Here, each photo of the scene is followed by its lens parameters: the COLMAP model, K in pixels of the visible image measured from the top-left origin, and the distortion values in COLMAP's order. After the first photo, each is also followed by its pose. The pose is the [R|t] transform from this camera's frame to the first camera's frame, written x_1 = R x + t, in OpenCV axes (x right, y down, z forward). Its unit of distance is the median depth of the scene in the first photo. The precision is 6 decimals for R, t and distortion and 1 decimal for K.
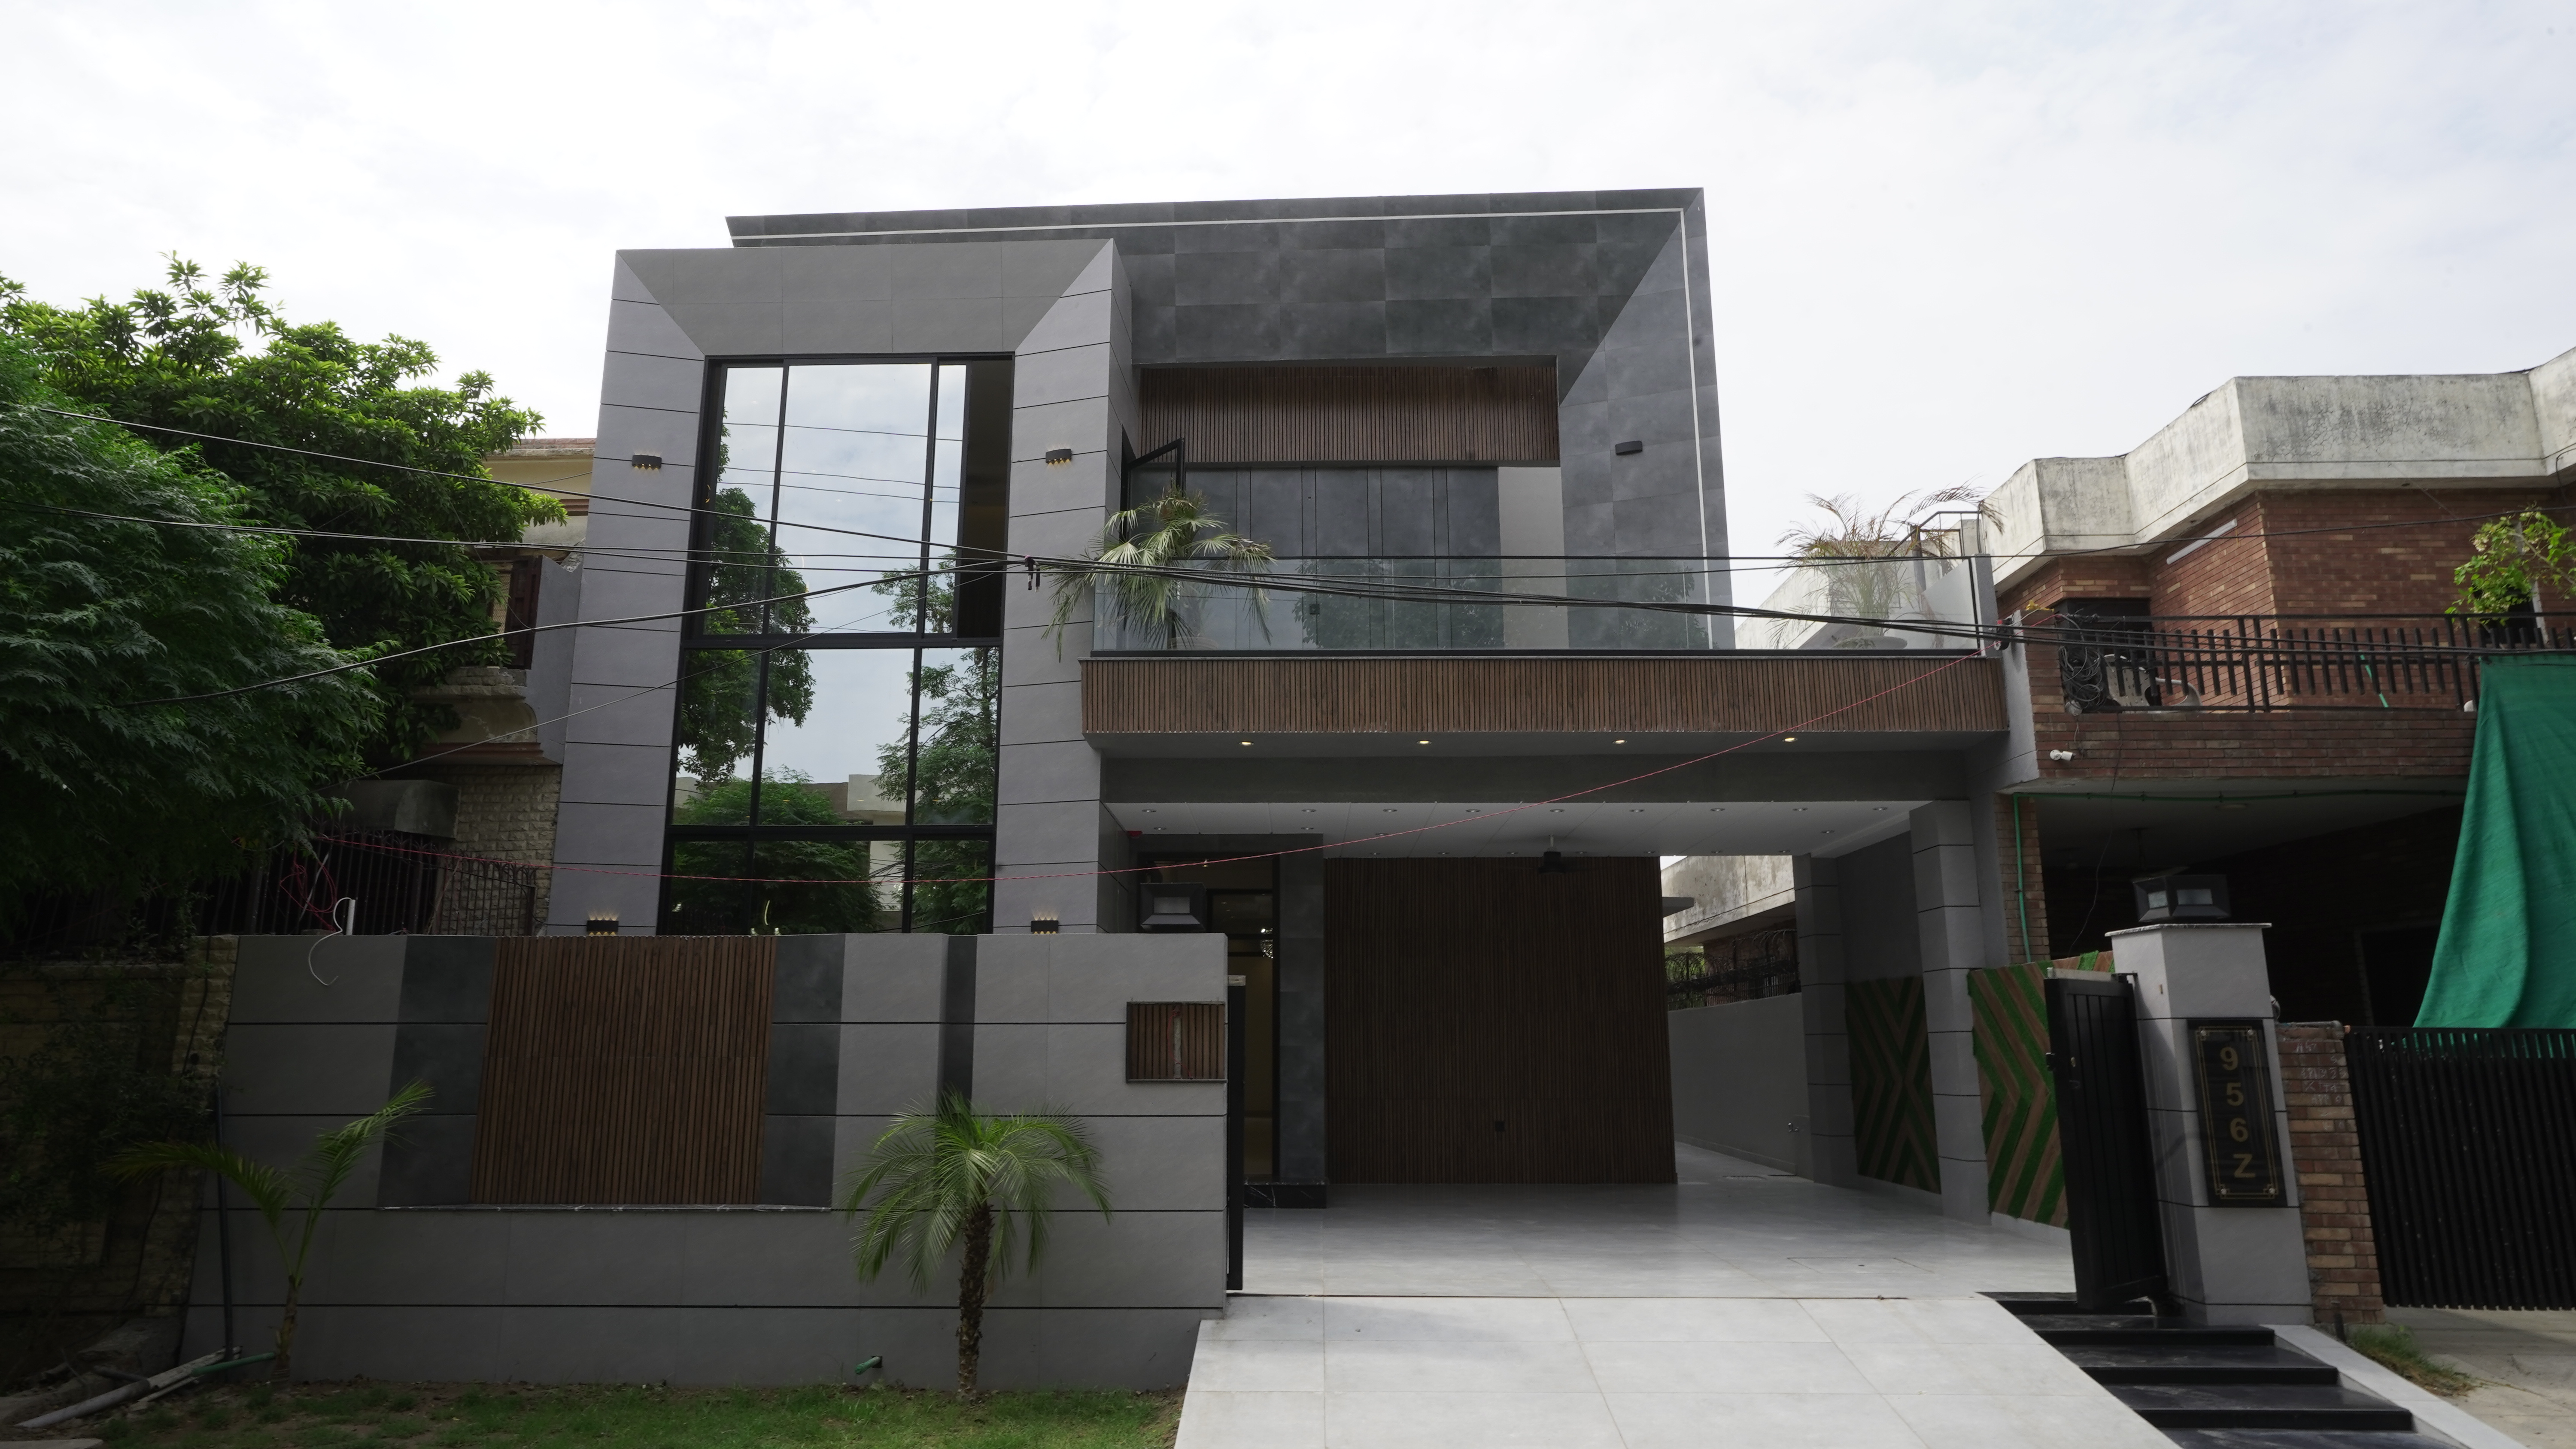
lens RADIAL K [[1555.8, 0, 1284.2], [0, 1555.8, 709.2], [0, 0, 1]] dist [-0.035749, 0.035000]
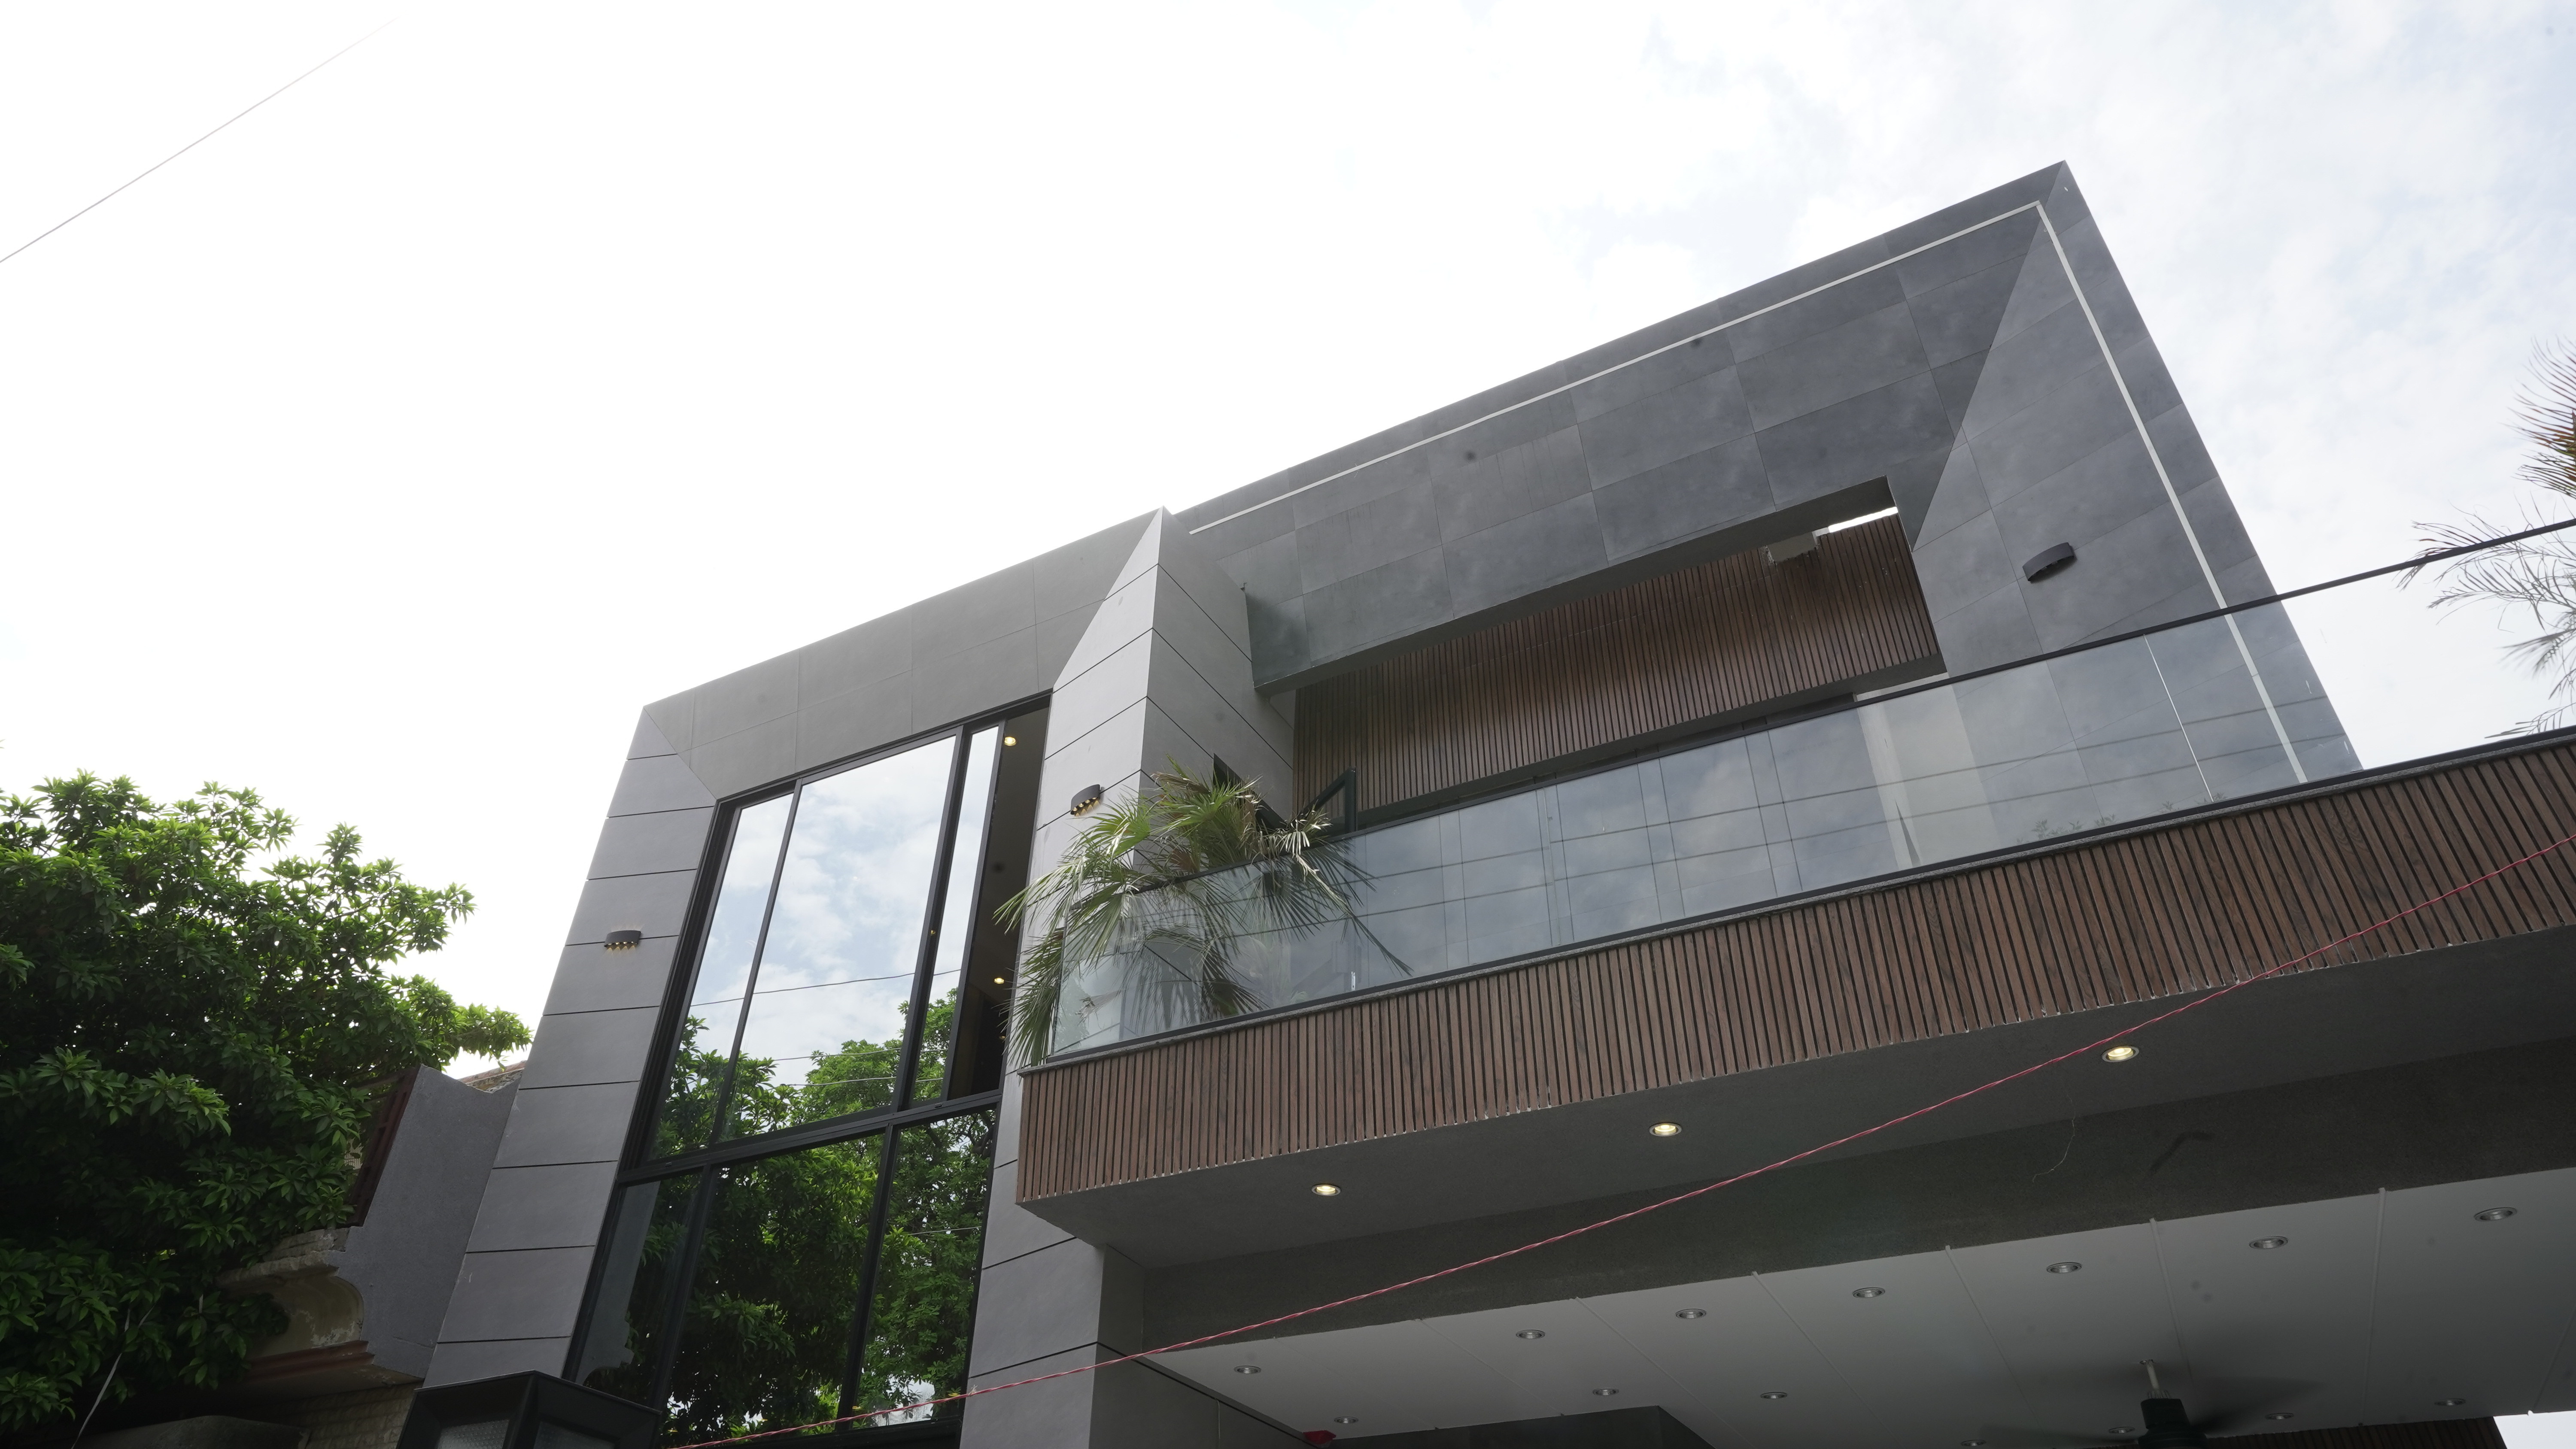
lens RADIAL K [[1575.8, 0, 1284.8], [0, 1575.8, 709.5], [0, 0, 1]] dist [-0.034870, 0.034742]
pose [[0.895638, -0.258384, -0.362035, 0.189829], [0.084670, 0.898120, -0.431523, 0.100947], [0.436650, 0.355835, 0.826268, 0.512581]]
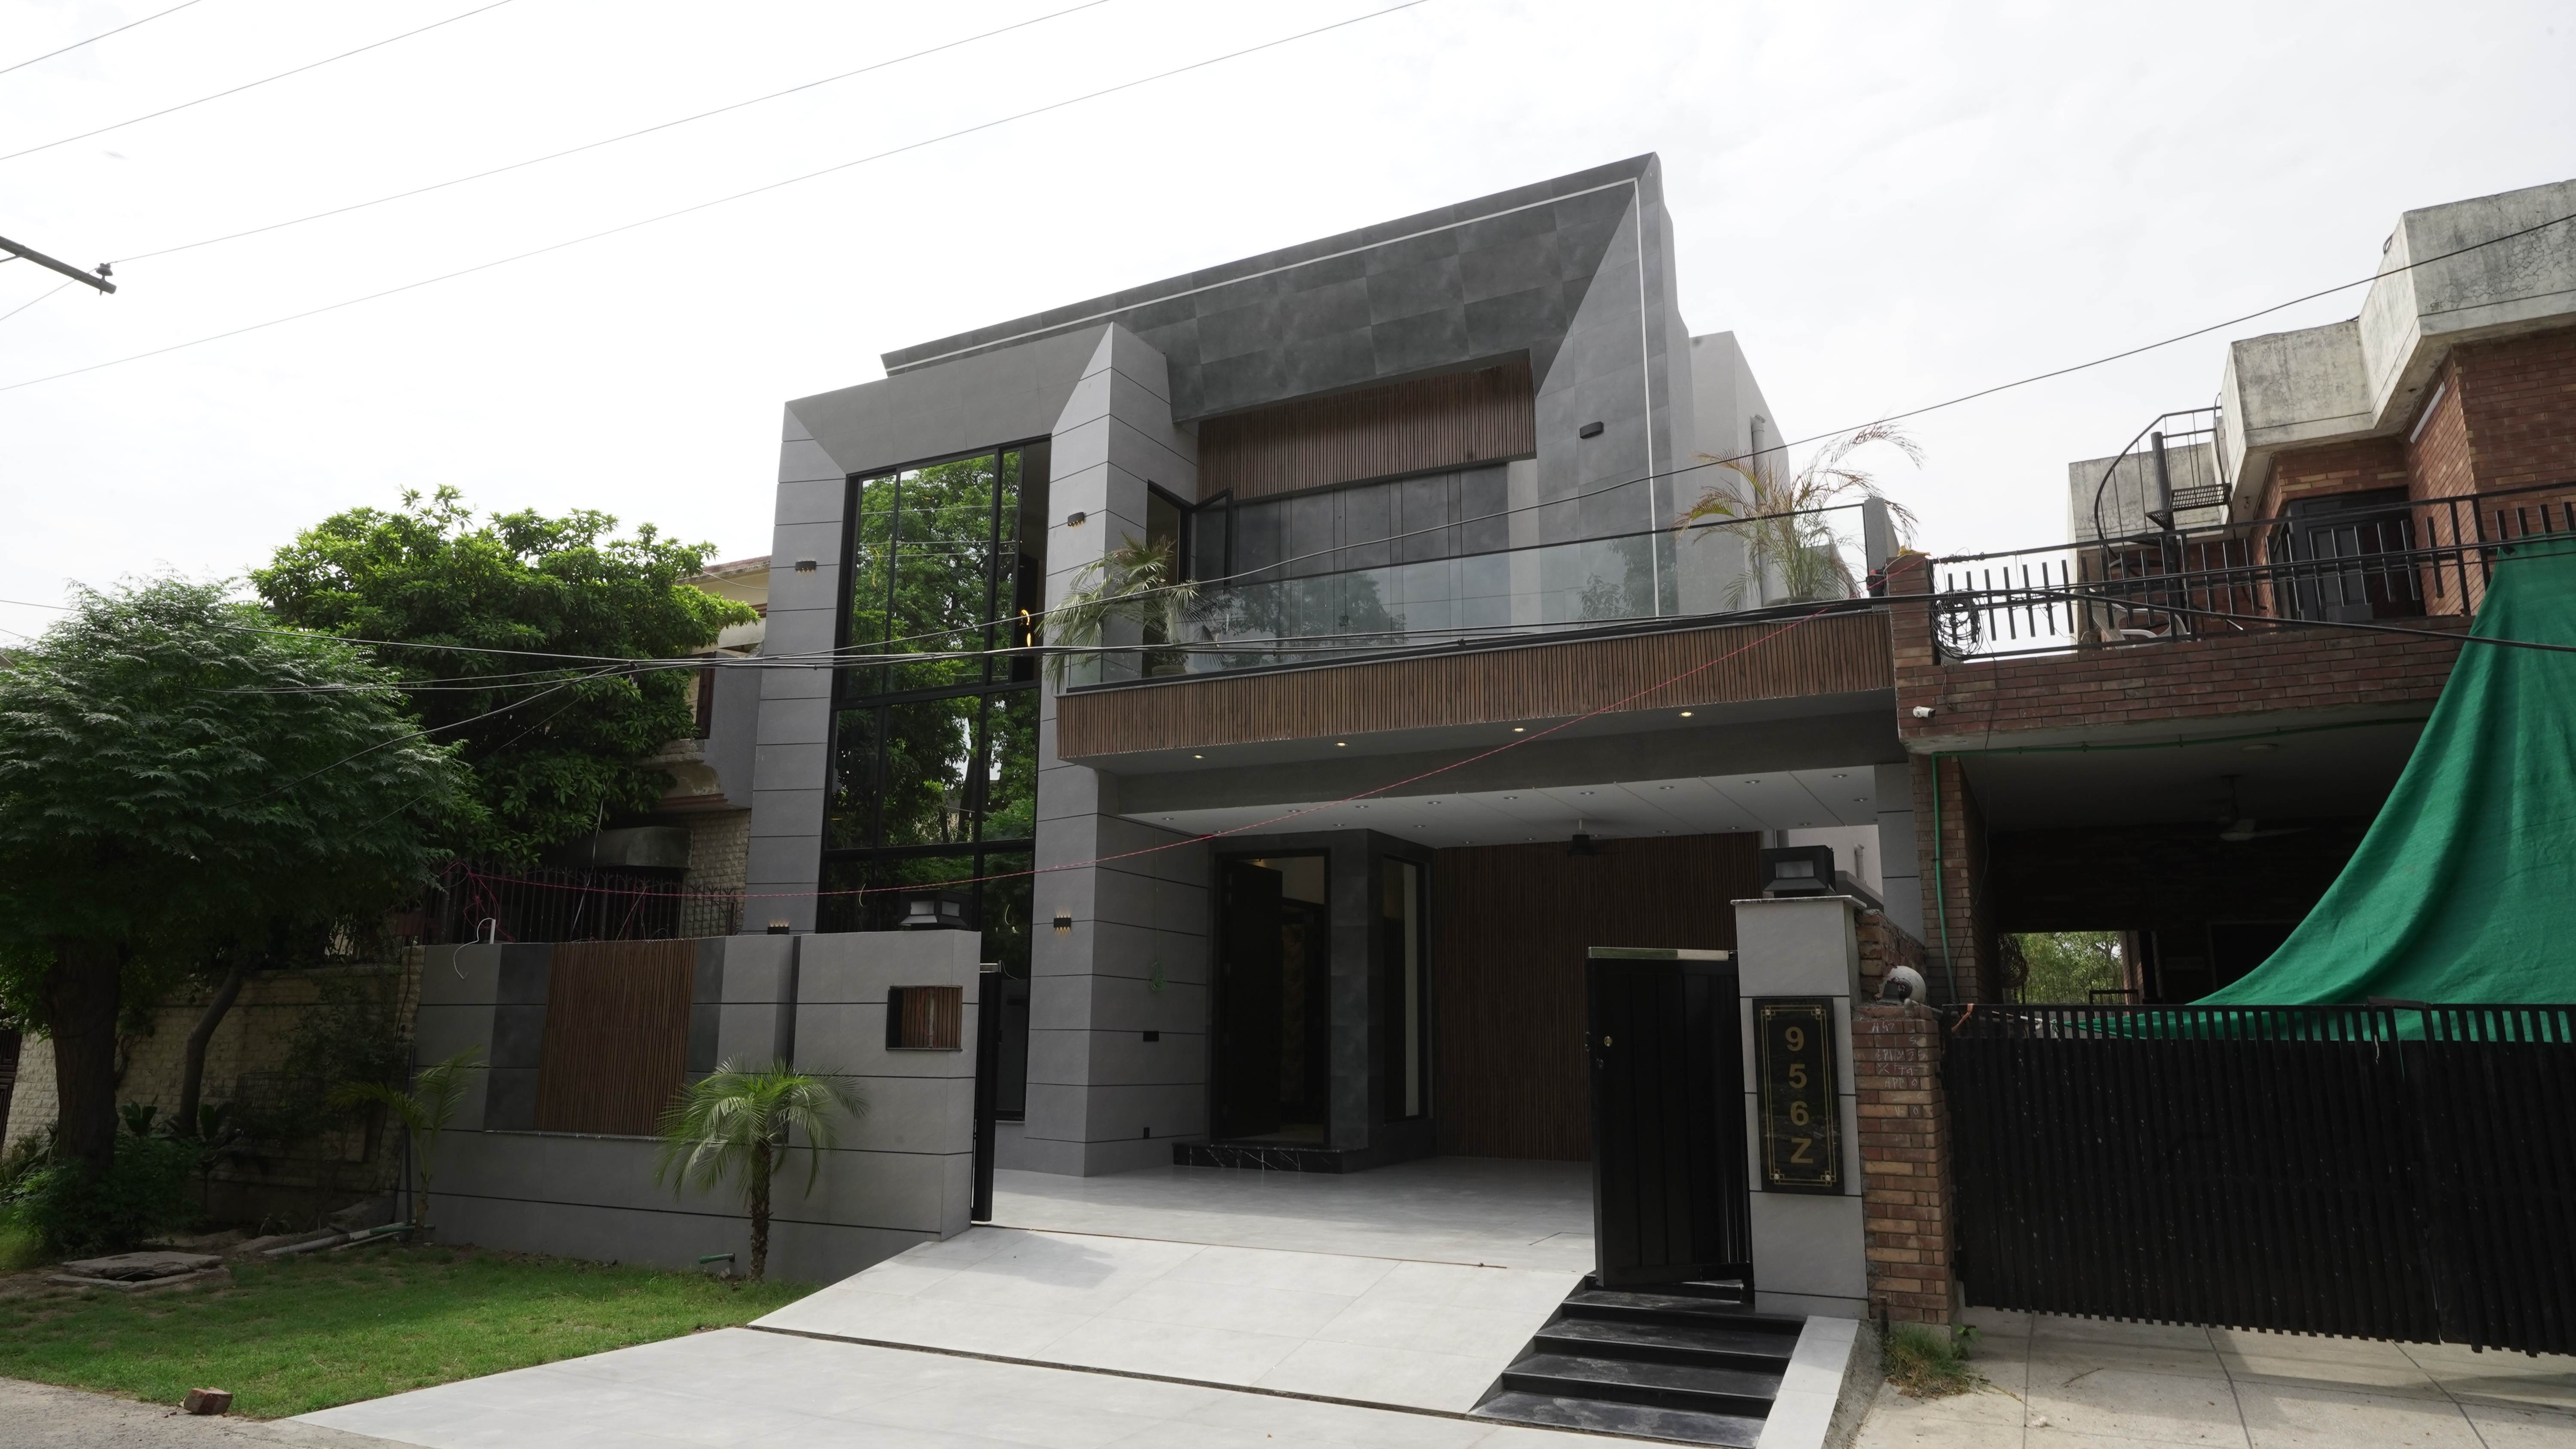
lens RADIAL K [[1555.8, 0, 1284.2], [0, 1555.8, 709.2], [0, 0, 1]] dist [-0.035749, 0.035000]
pose [[0.903702, -0.082243, -0.420190, 0.507862], [0.086491, 0.996212, -0.008971, 0.003291], [0.419336, -0.028235, 0.907392, 0.003255]]
